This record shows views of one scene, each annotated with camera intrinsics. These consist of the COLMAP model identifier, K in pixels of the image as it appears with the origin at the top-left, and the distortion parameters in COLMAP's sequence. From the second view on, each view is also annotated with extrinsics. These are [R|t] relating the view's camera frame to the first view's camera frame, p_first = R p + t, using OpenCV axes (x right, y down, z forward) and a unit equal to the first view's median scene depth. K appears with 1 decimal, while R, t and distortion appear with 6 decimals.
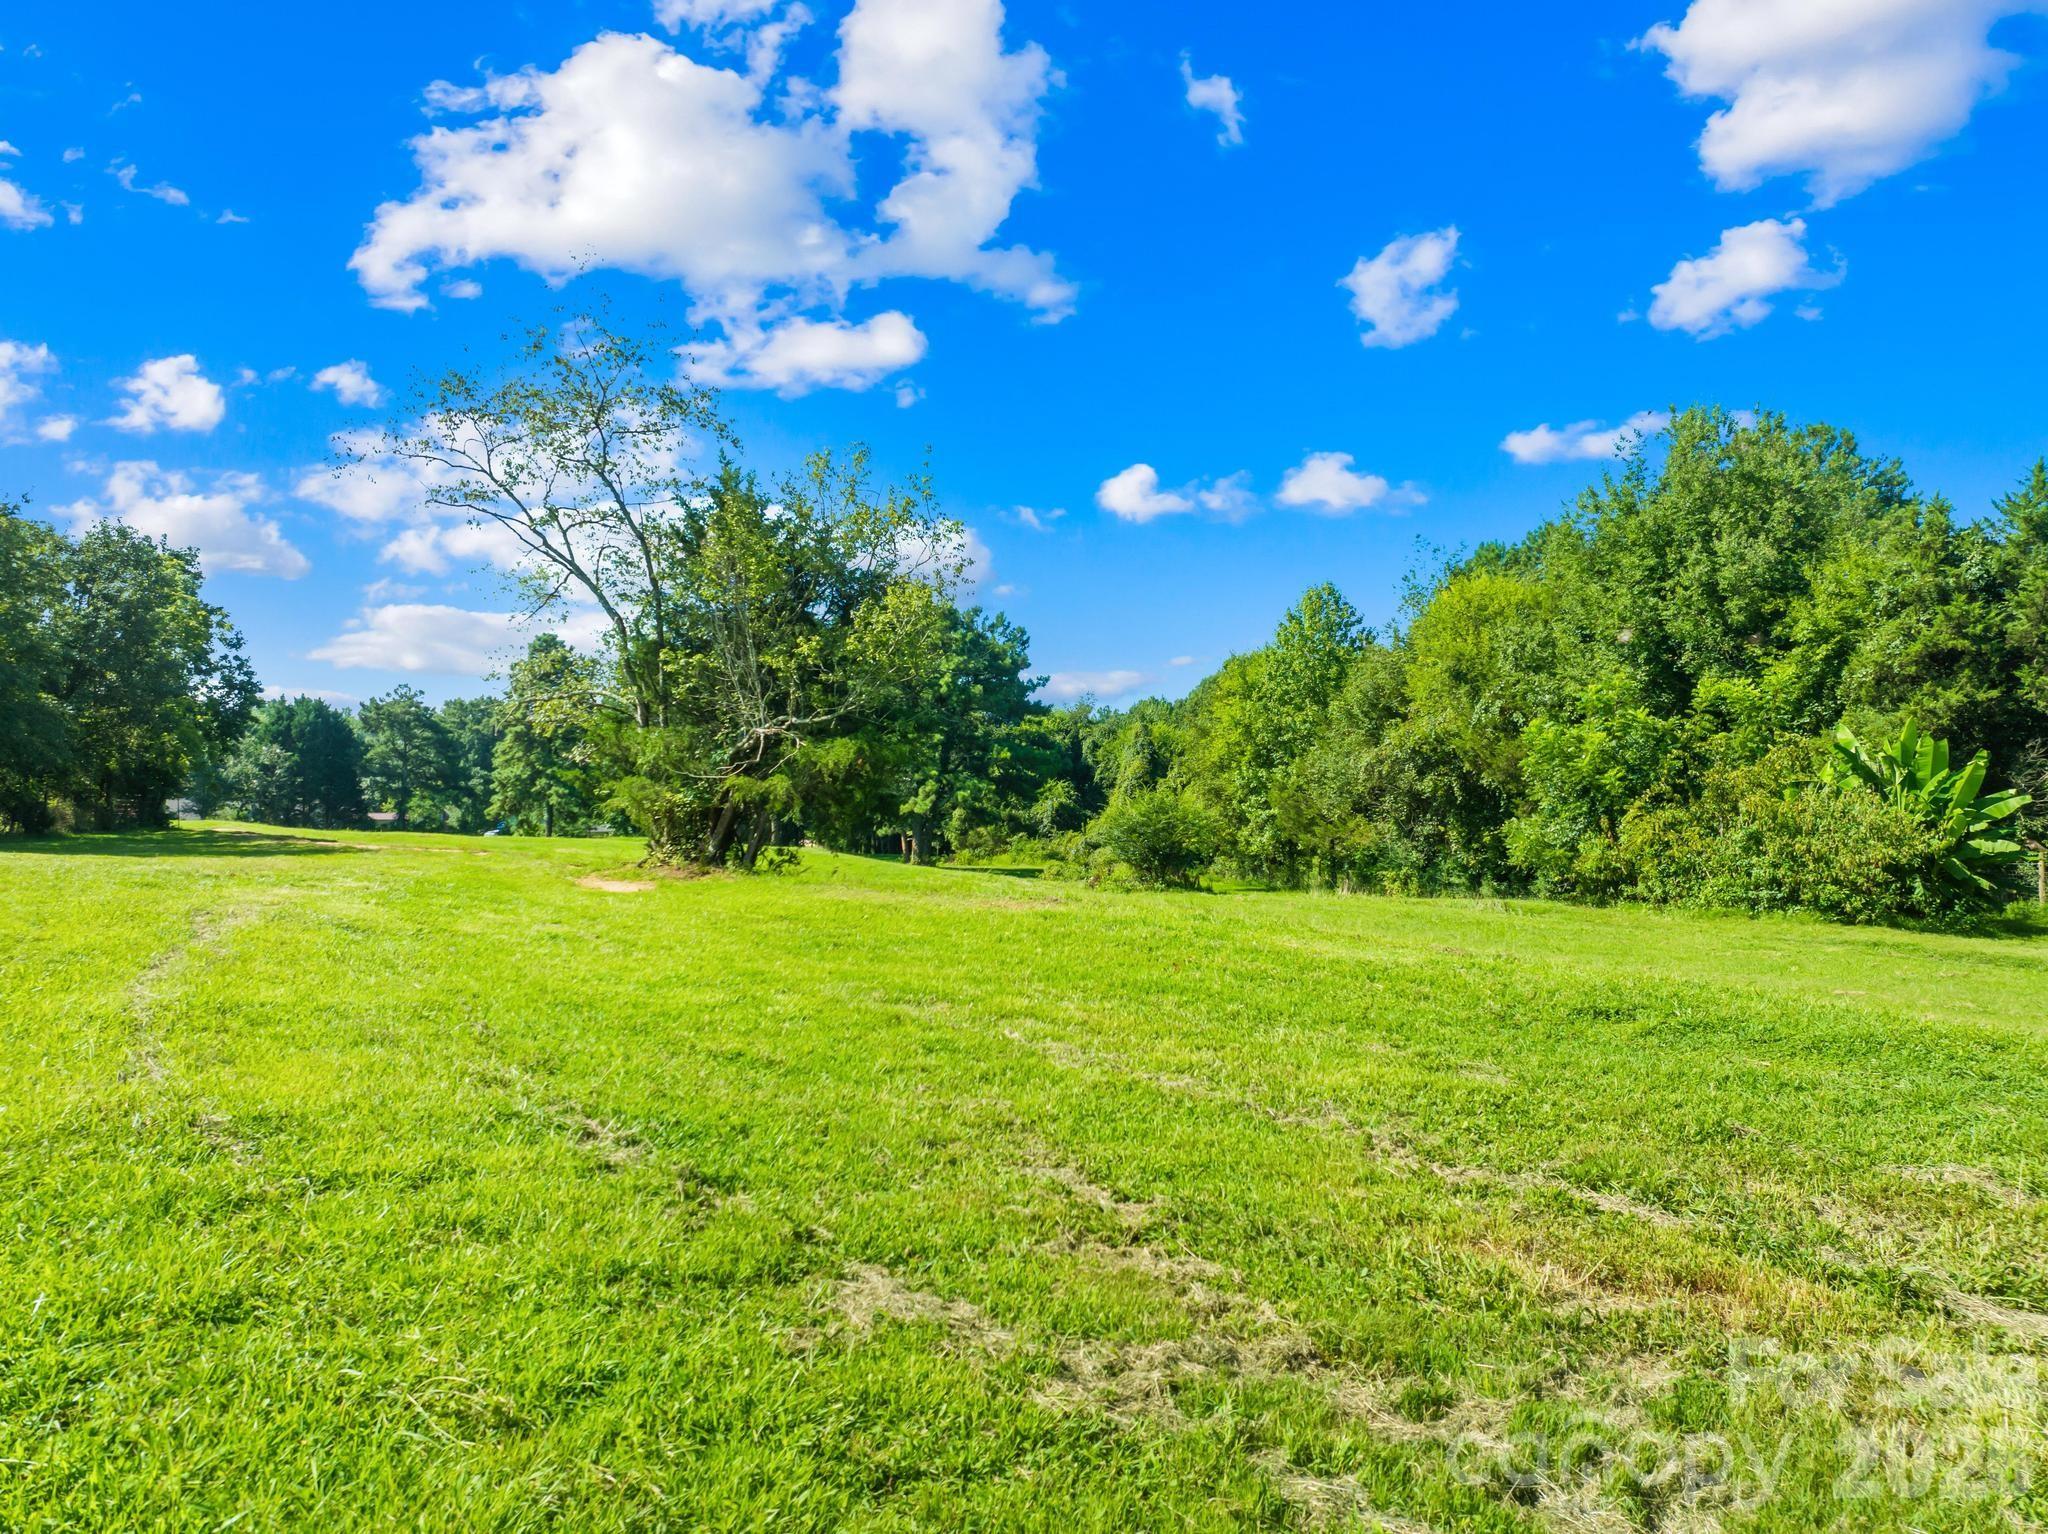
lens RADIAL K [[1481.1, 0, 1023.5], [0, 1481.1, 753.9], [0, 0, 1]] dist [-0.015743, 0.002016]
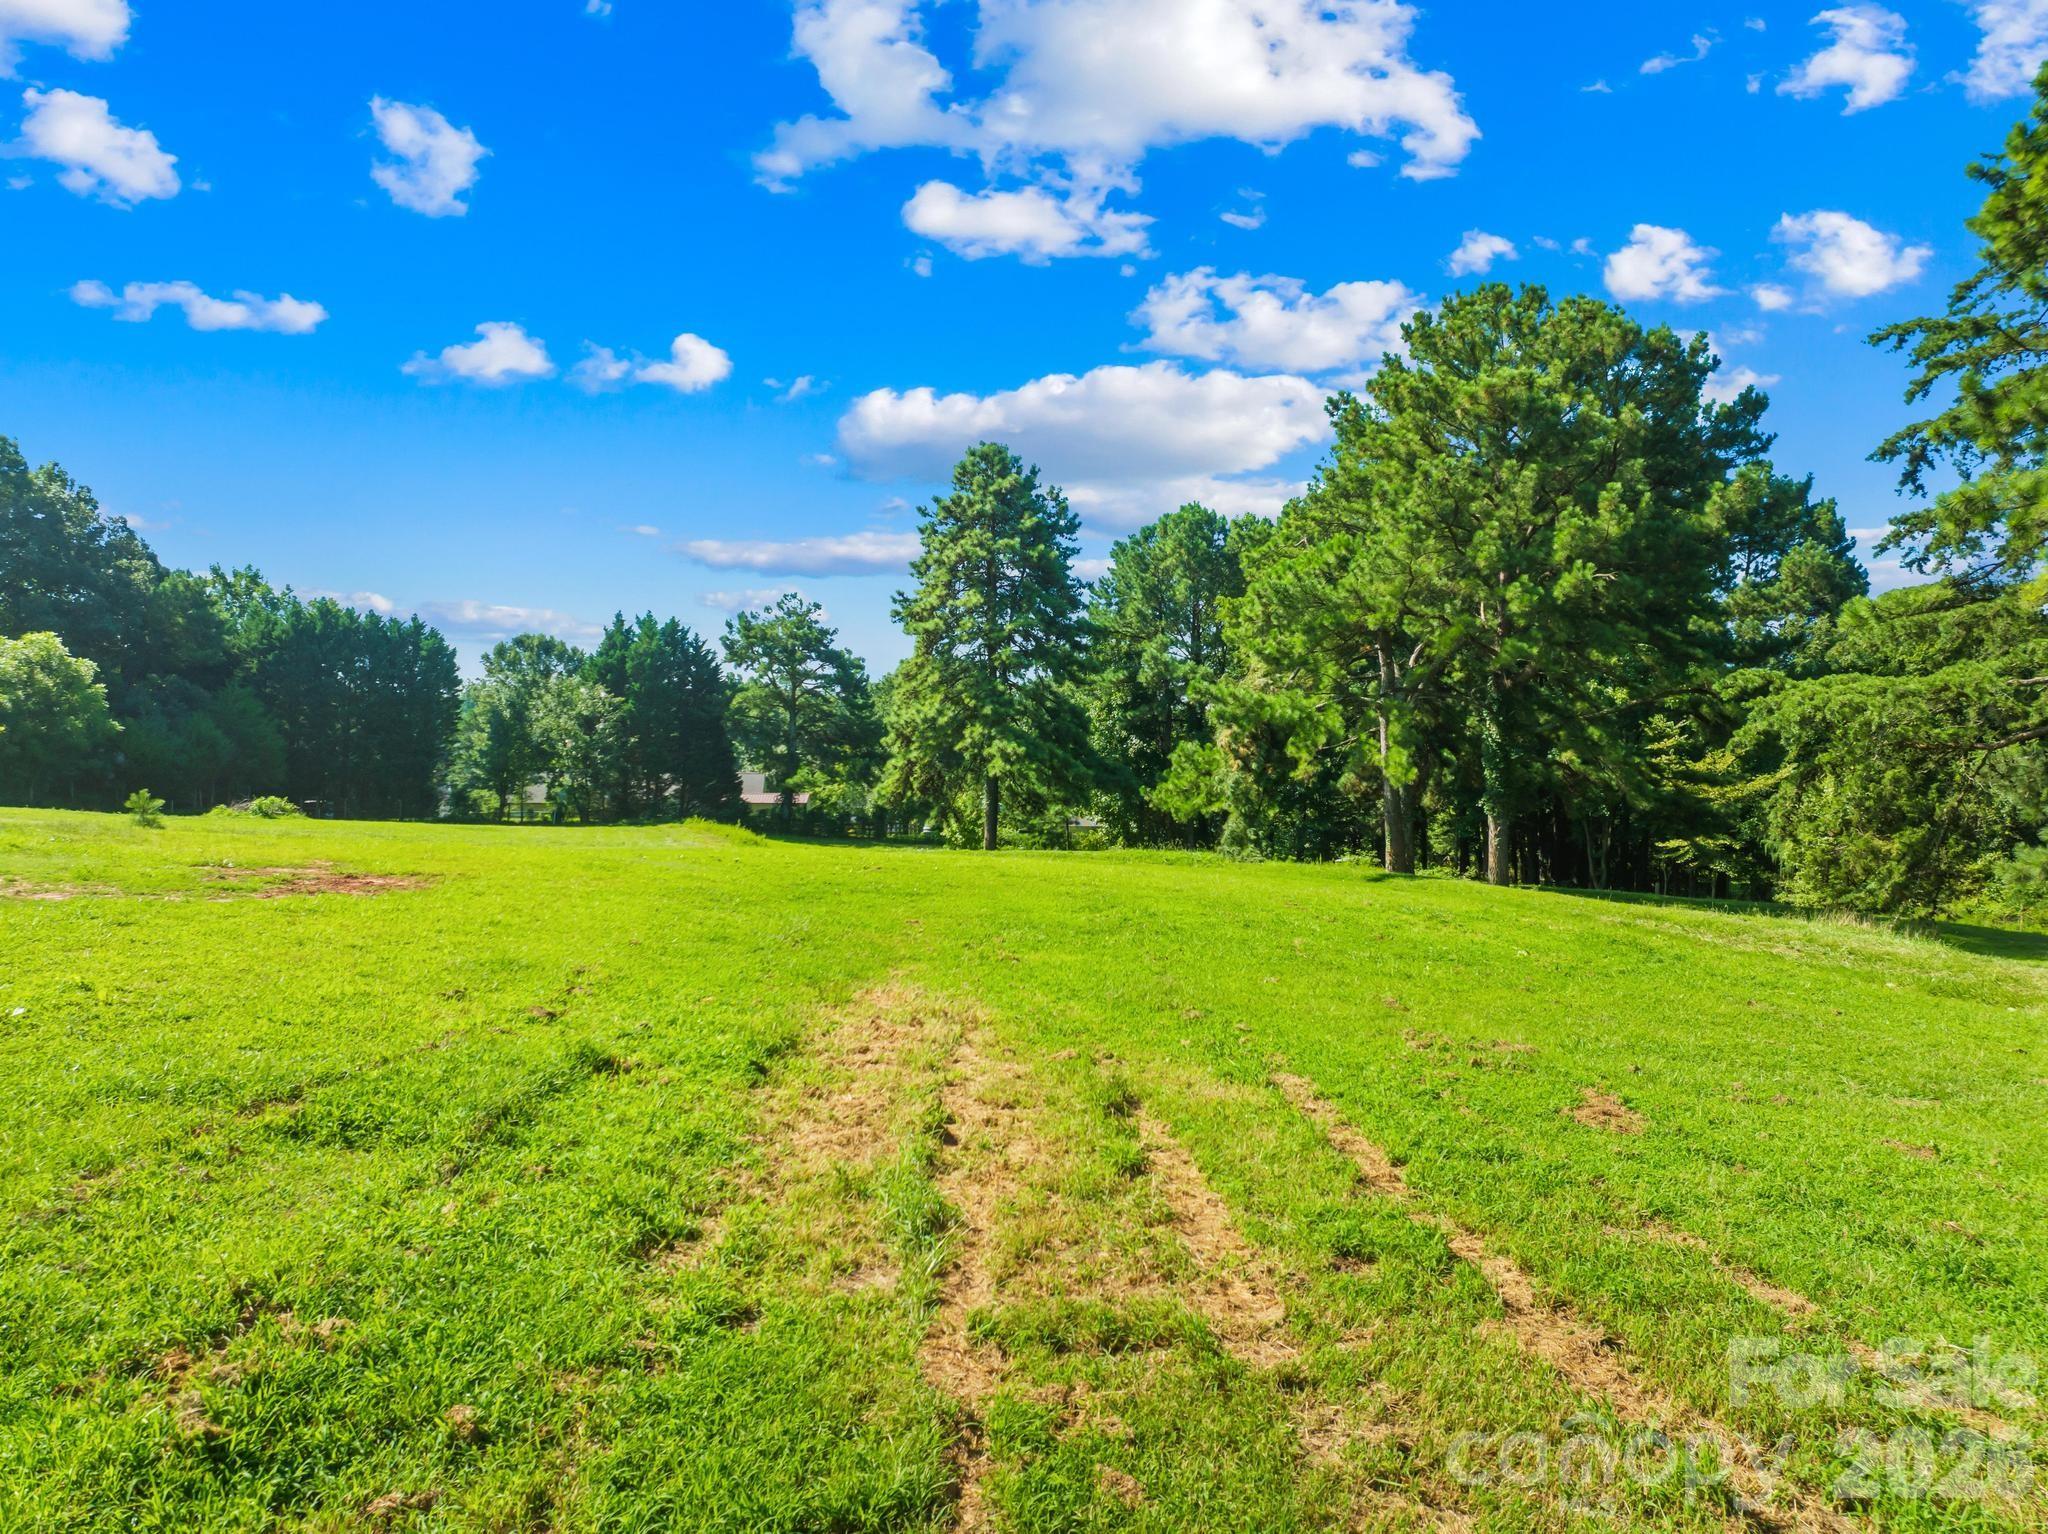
lens RADIAL K [[1398.8, 0, 1024.0], [0, 1398.8, 767.0], [0, 0, 1]] dist [-0.002283, -0.000298]
pose [[0.950045, 0.004936, -0.312072, -0.435071], [-0.000306, 0.999889, 0.014882, 0.063952], [0.312111, -0.014043, 0.949942, 1.489555]]
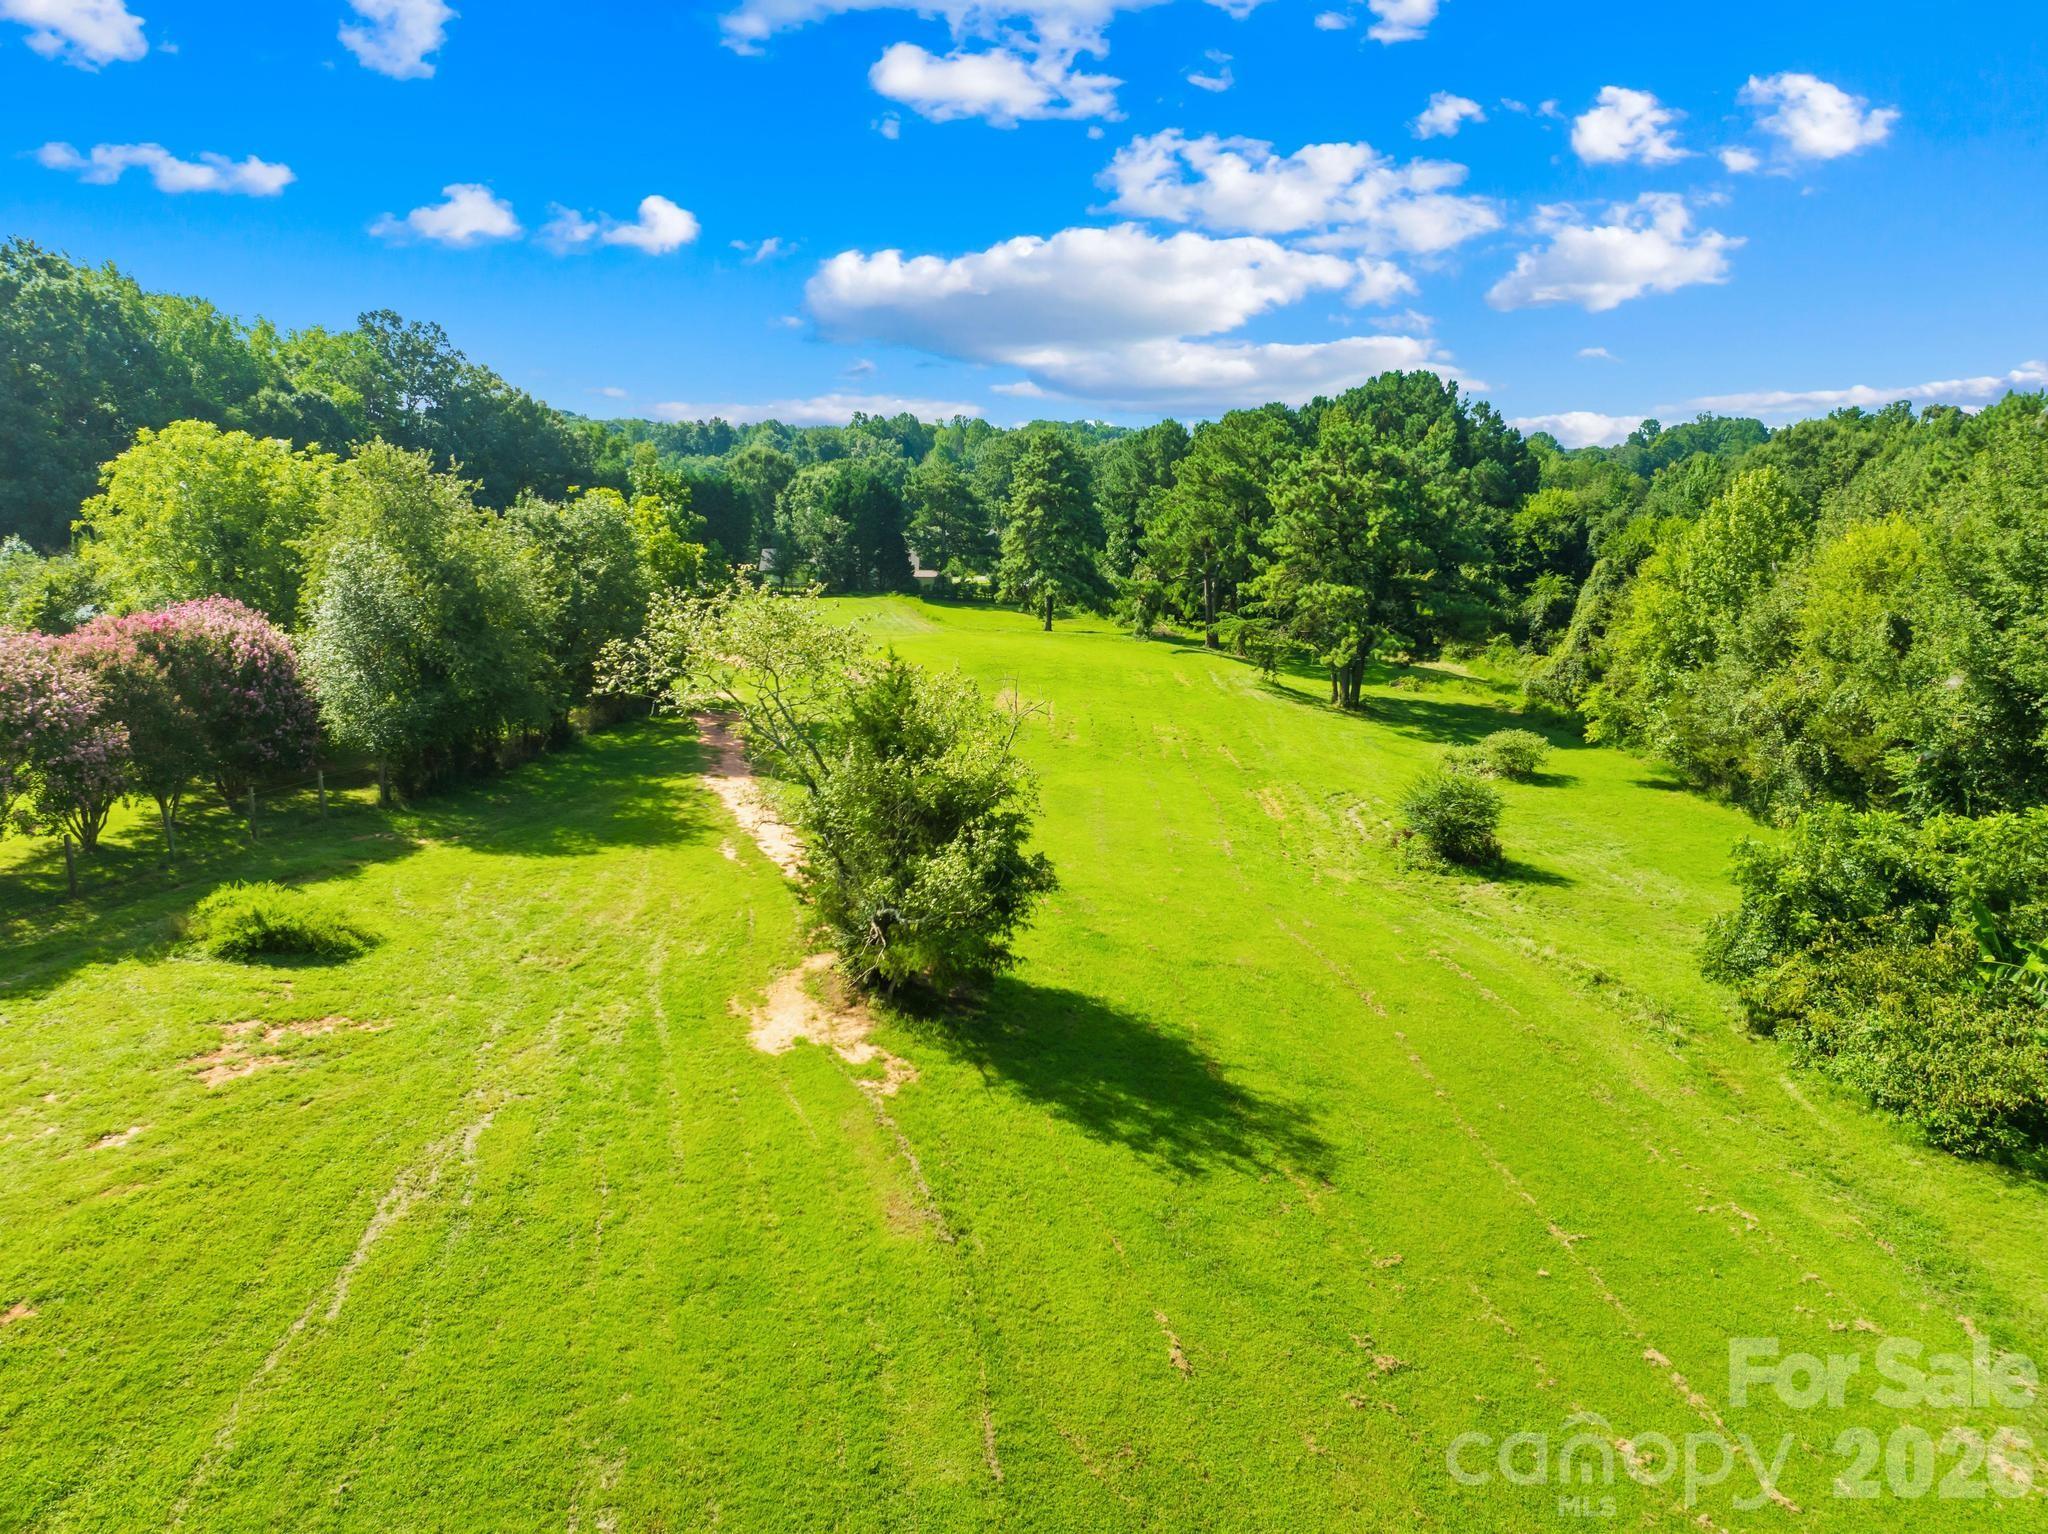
lens RADIAL K [[1481.1, 0, 1023.5], [0, 1481.1, 753.9], [0, 0, 1]] dist [-0.015743, 0.002016]
pose [[0.923325, 0.080293, -0.375532, 0.225363], [0.003942, 0.975864, 0.218341, -0.238839], [0.384000, -0.203080, 0.900723, -0.042628]]
